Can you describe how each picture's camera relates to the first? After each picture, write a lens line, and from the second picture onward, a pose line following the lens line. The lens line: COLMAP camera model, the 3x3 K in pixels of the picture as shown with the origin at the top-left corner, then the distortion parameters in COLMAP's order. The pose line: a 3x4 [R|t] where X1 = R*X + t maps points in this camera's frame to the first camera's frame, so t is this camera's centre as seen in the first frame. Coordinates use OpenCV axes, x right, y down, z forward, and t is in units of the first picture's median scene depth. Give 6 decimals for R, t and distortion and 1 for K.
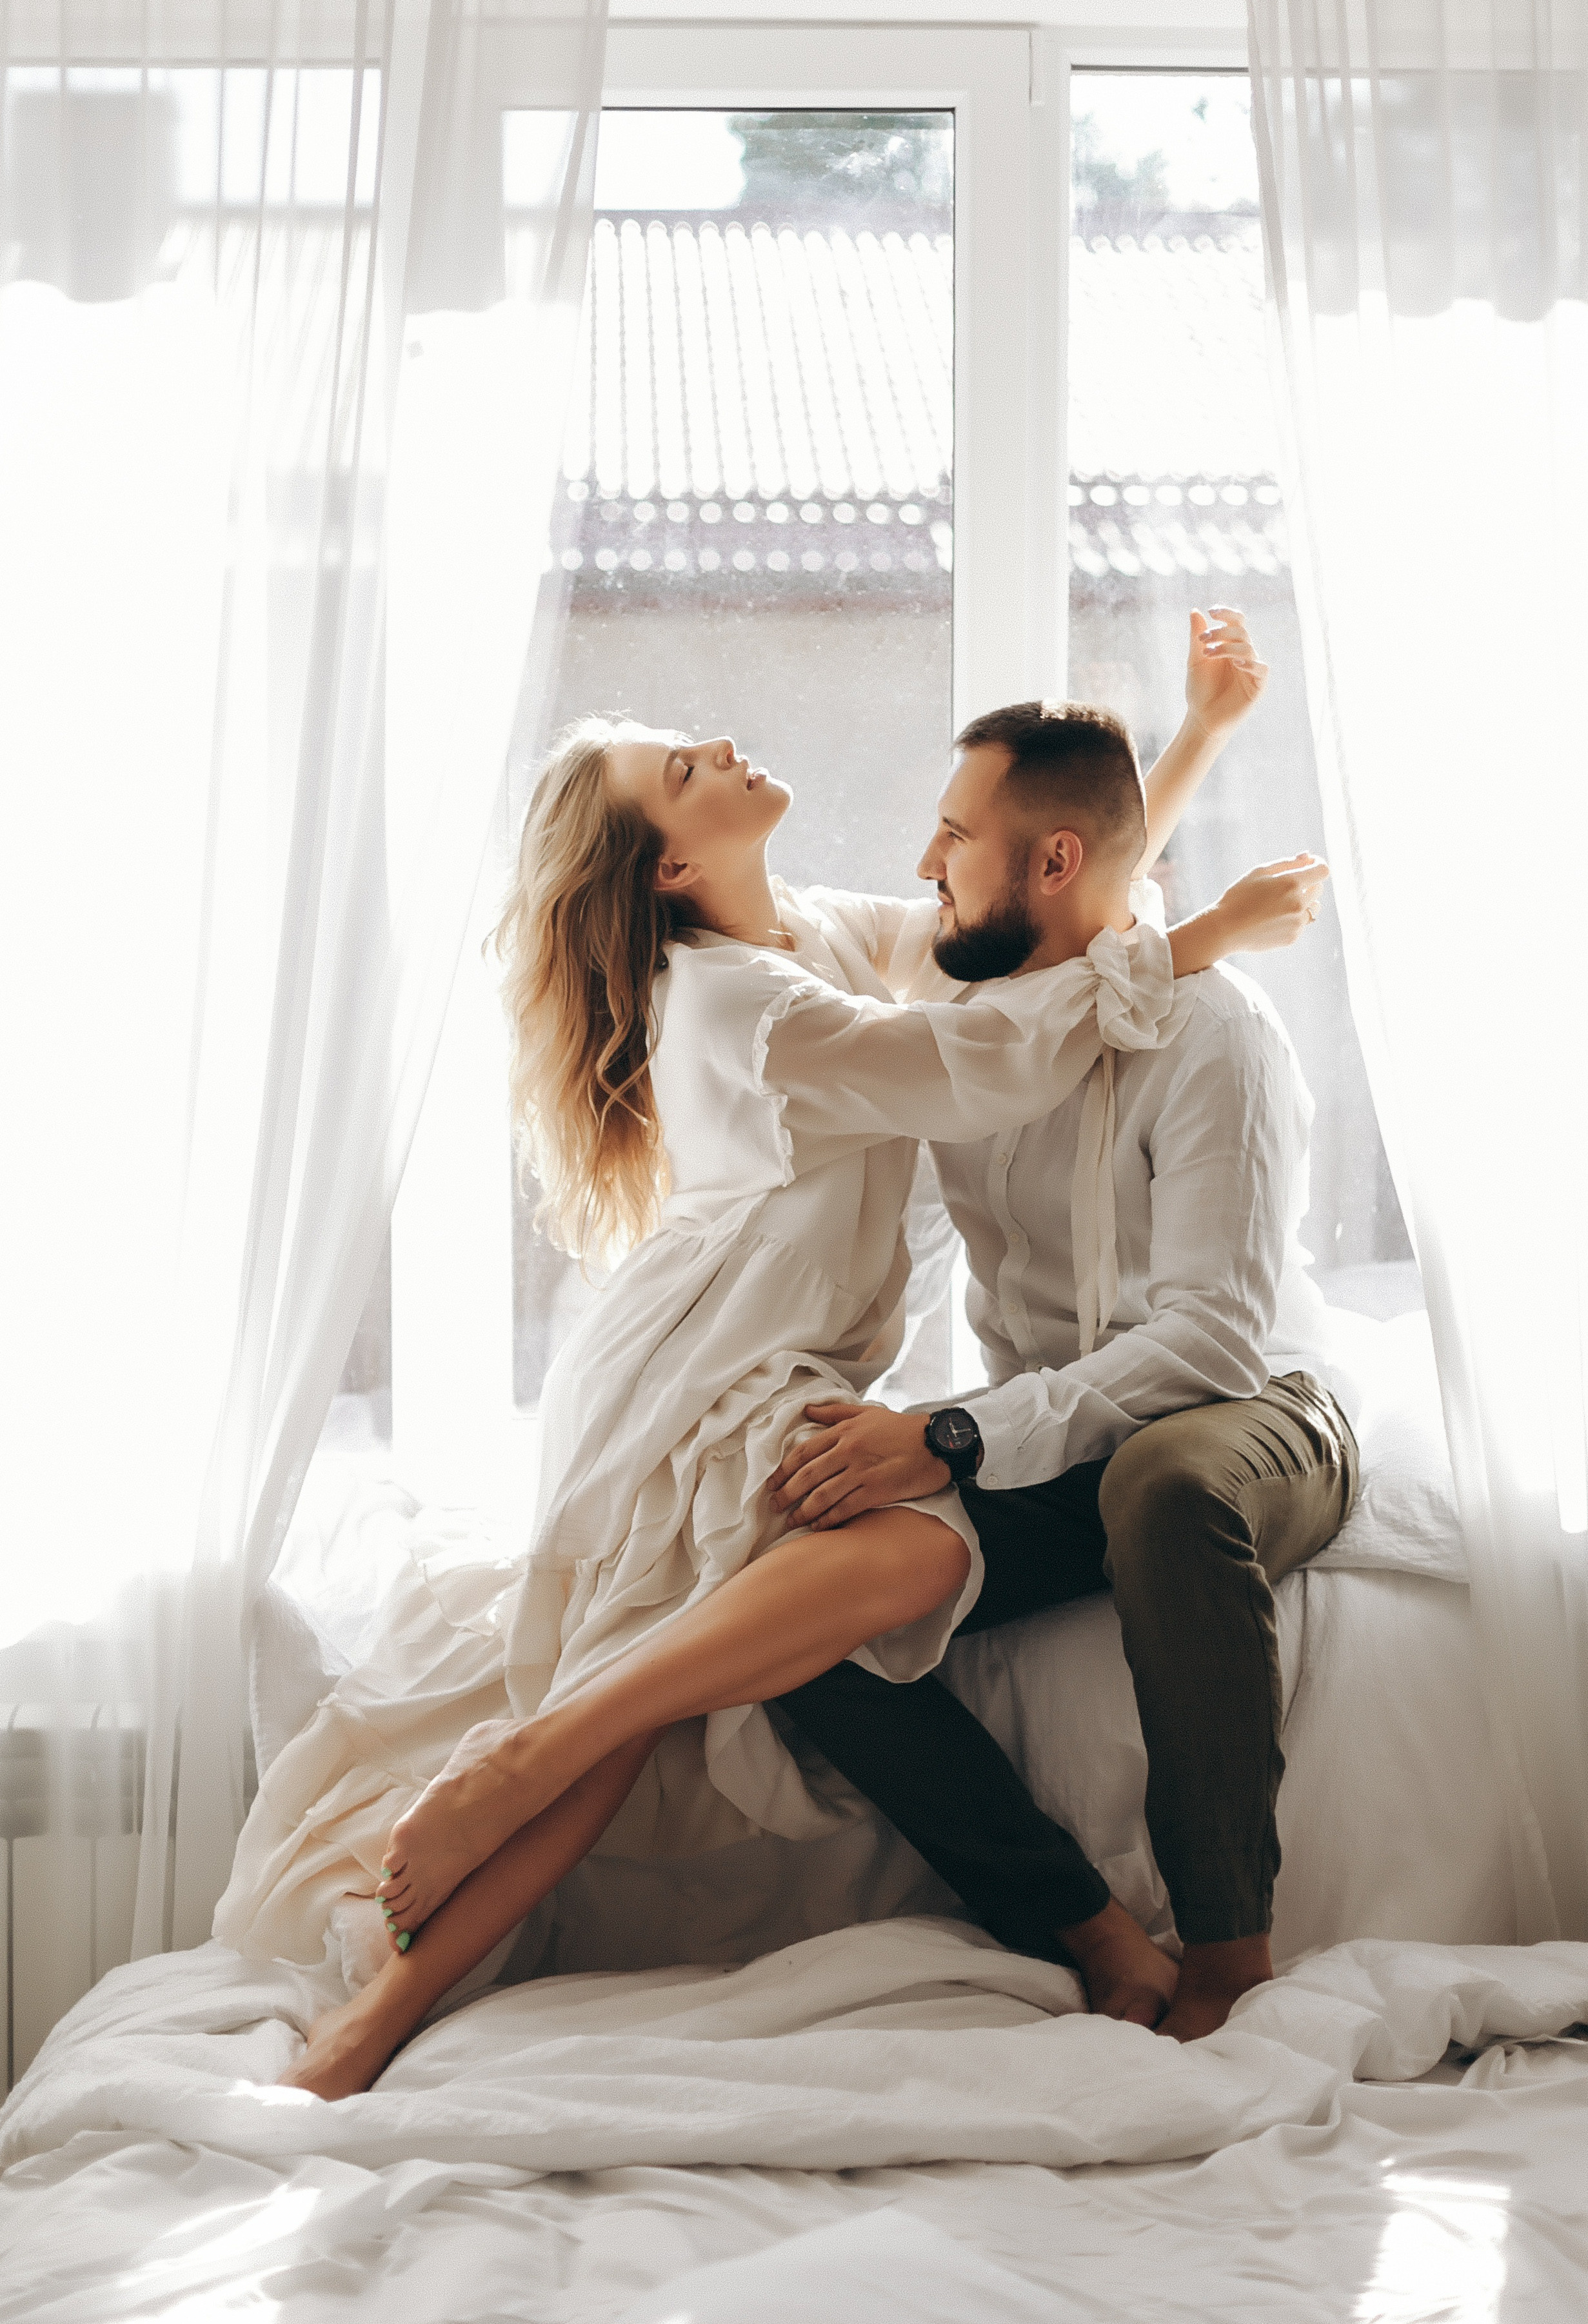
lens RADIAL K [[3394.6, 0, 794.0], [0, 3394.6, 1162.0], [0, 0, 1]] dist [-0.013217, -0.134880]
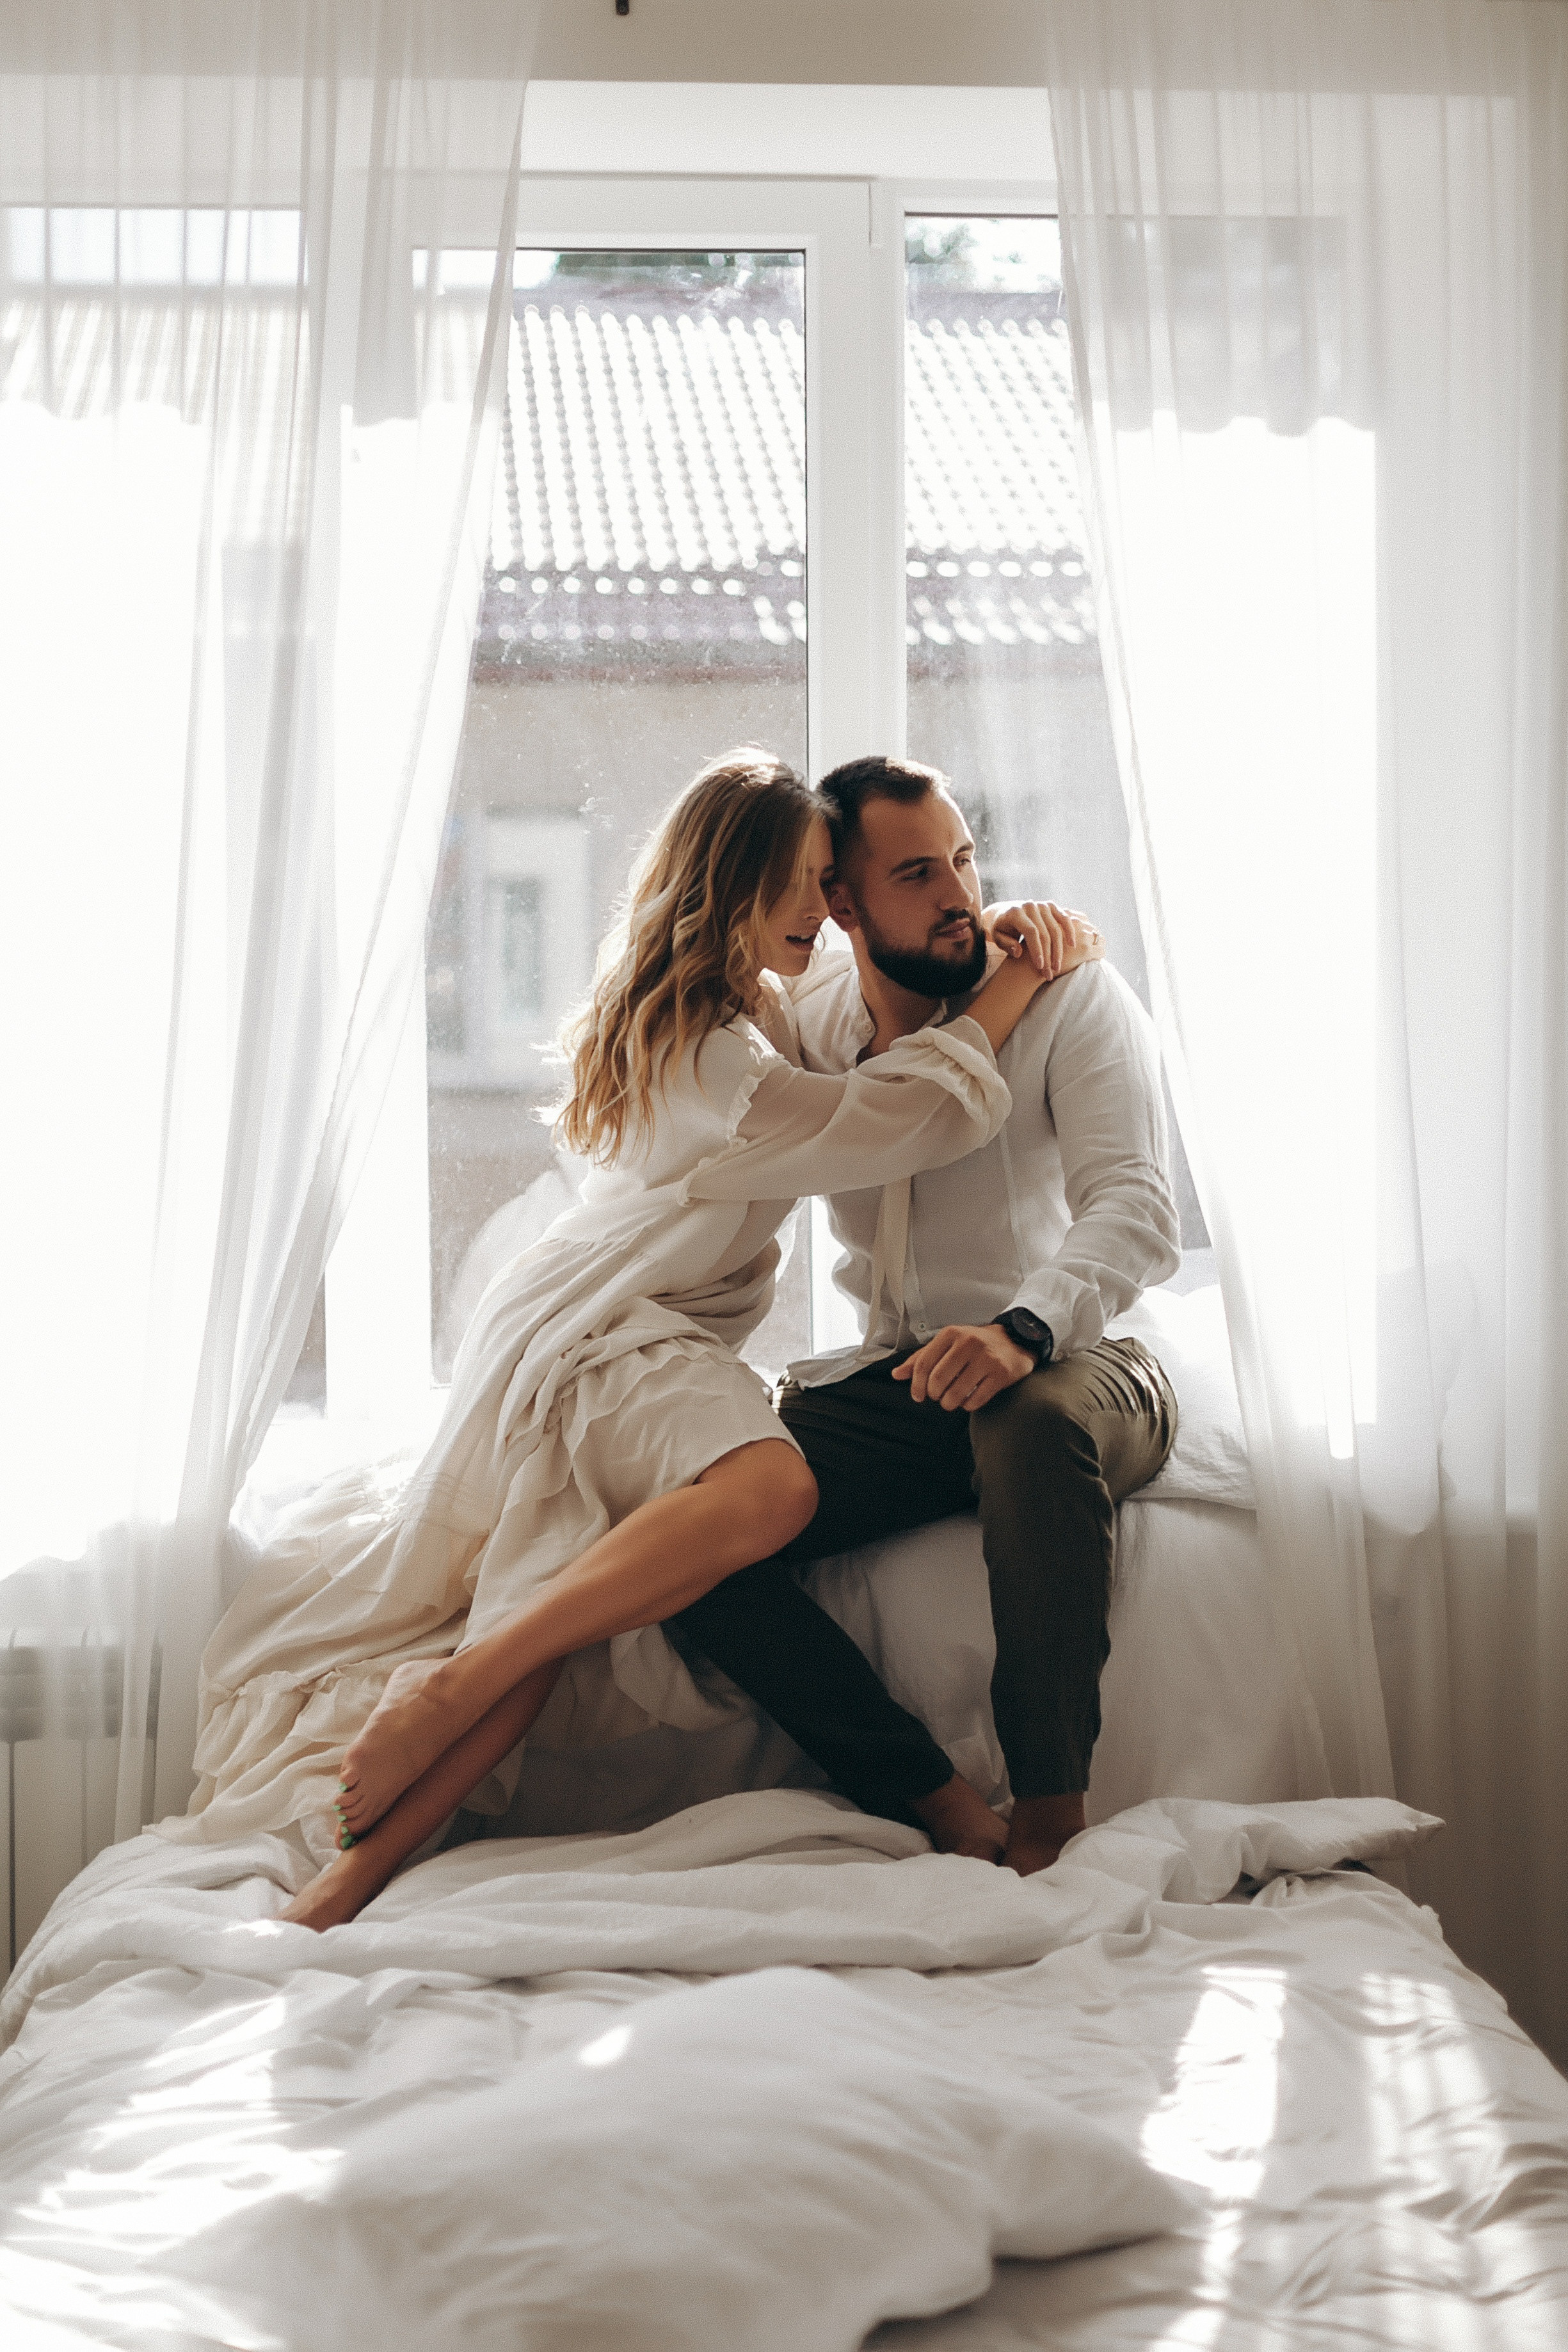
lens RADIAL K [[3289.1, 0, 782.2], [0, 3289.1, 1208.6], [0, 0, 1]] dist [0.056286, -0.480485]
pose [[0.998741, -0.009601, 0.049245, -0.023143], [0.009683, 0.999952, -0.001421, 0.022957], [-0.049230, 0.001896, 0.998786, -0.152789]]
